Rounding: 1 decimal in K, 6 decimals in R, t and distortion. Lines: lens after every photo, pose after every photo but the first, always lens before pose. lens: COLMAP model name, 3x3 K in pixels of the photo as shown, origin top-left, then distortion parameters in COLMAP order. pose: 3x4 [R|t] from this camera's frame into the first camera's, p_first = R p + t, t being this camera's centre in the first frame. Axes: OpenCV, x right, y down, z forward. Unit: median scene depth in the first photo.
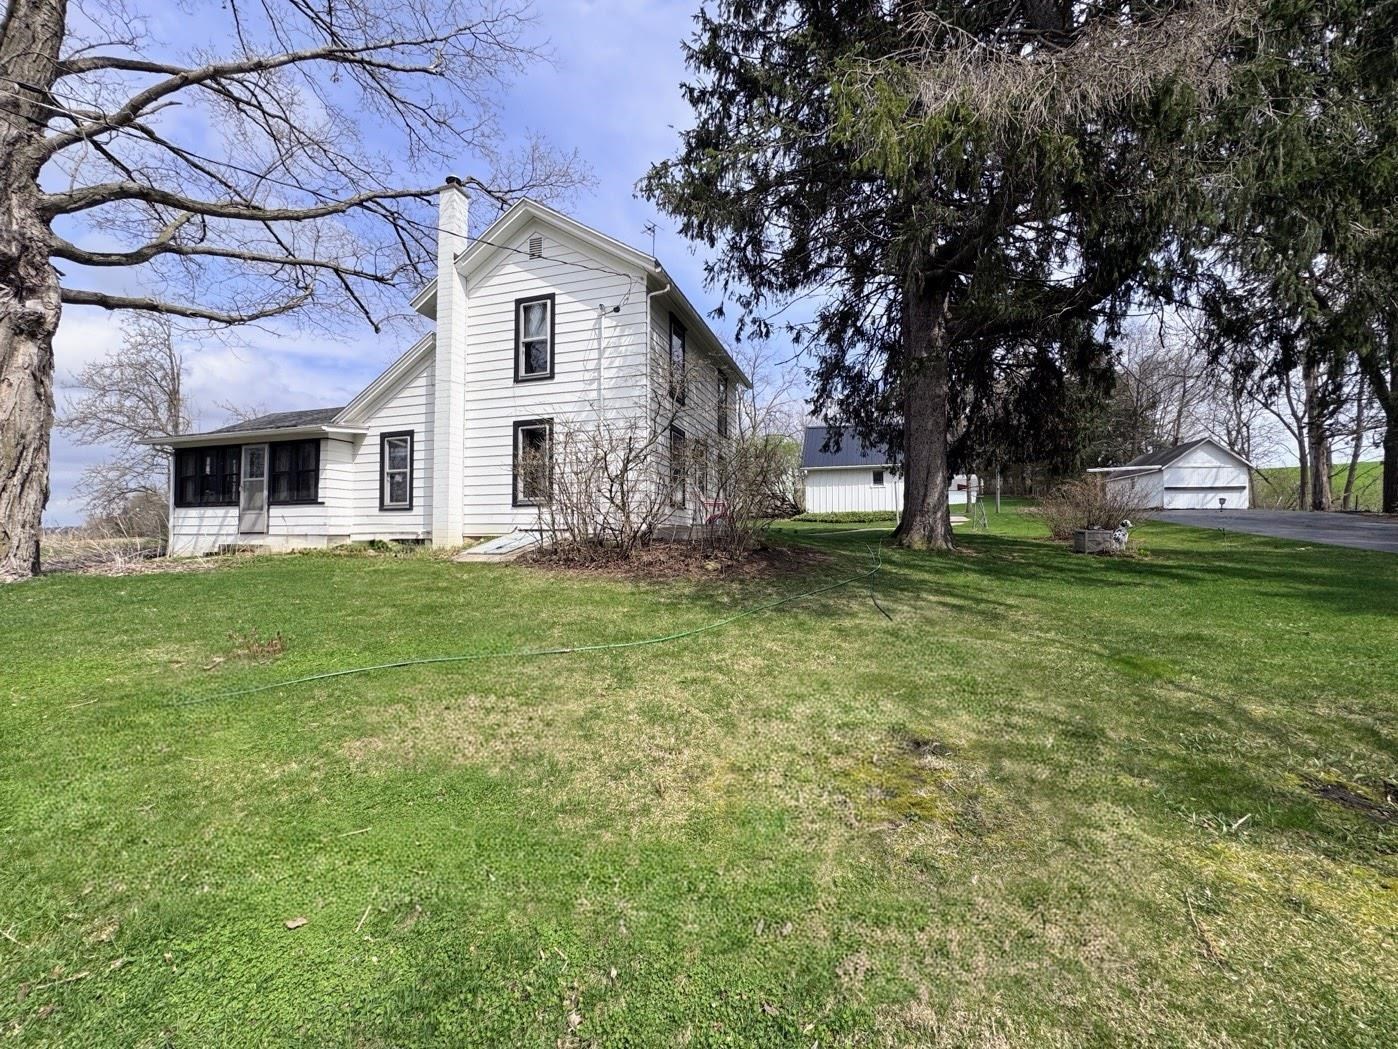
lens RADIAL K [[550.9, 0, 698.8], [0, 550.9, 517.4], [0, 0, 1]] dist [-0.005386, 0.000897]
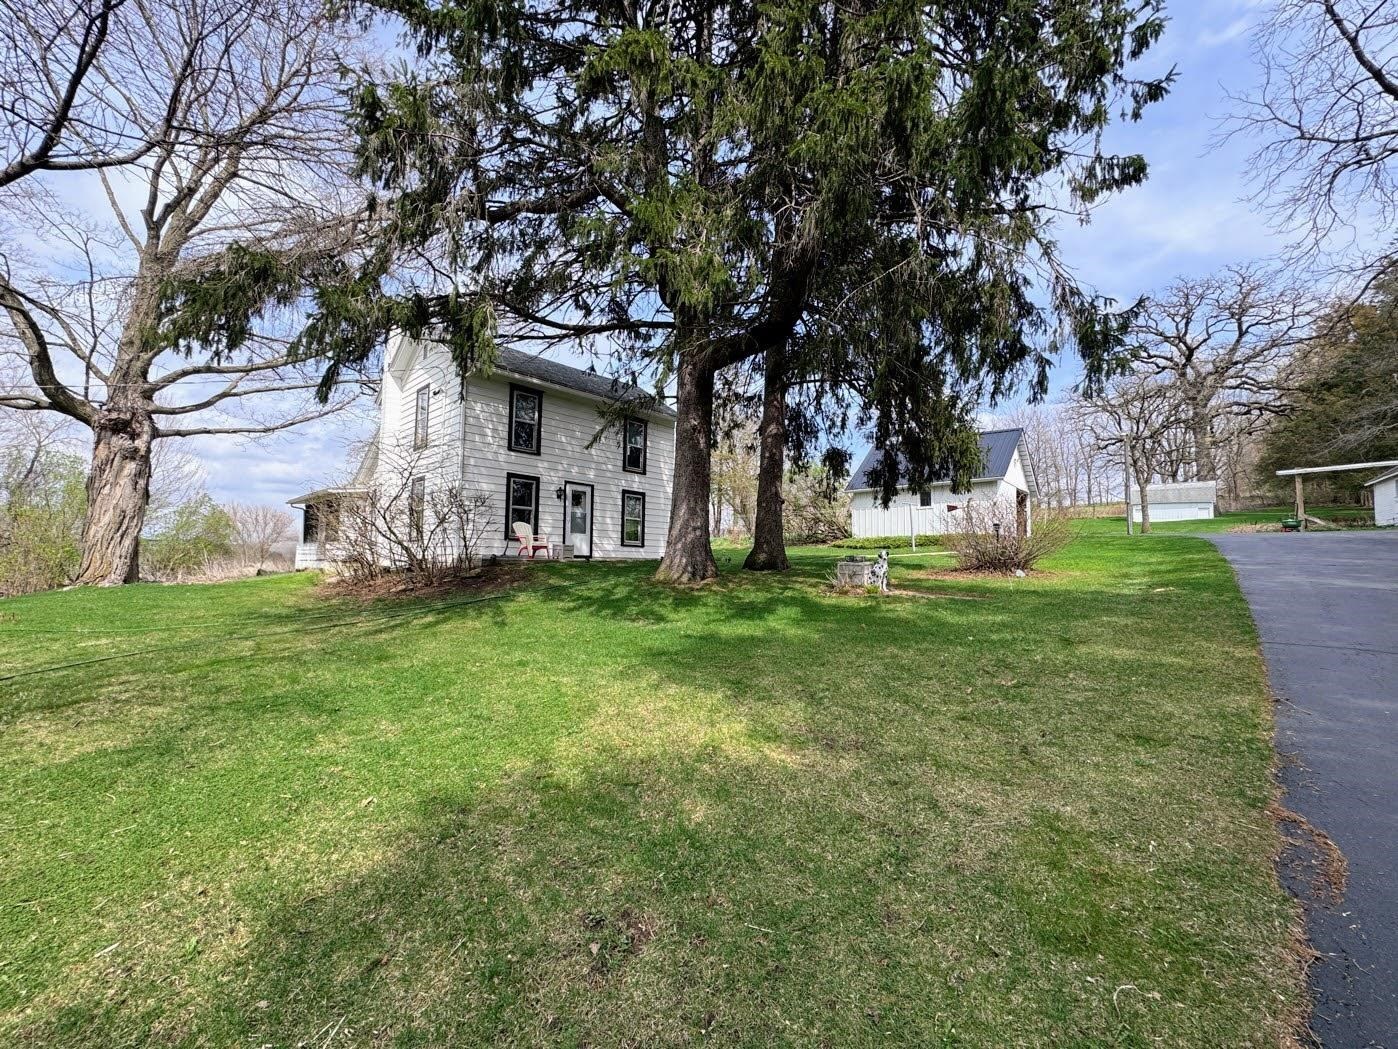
lens RADIAL K [[550.9, 0, 697.2], [0, 550.9, 530.2], [0, 0, 1]] dist [-0.005386, 0.000897]
pose [[0.902517, -0.019558, -0.430211, 0.836168], [0.011556, 0.999708, -0.021204, -0.009417], [0.430500, 0.014165, 0.902479, 0.065652]]
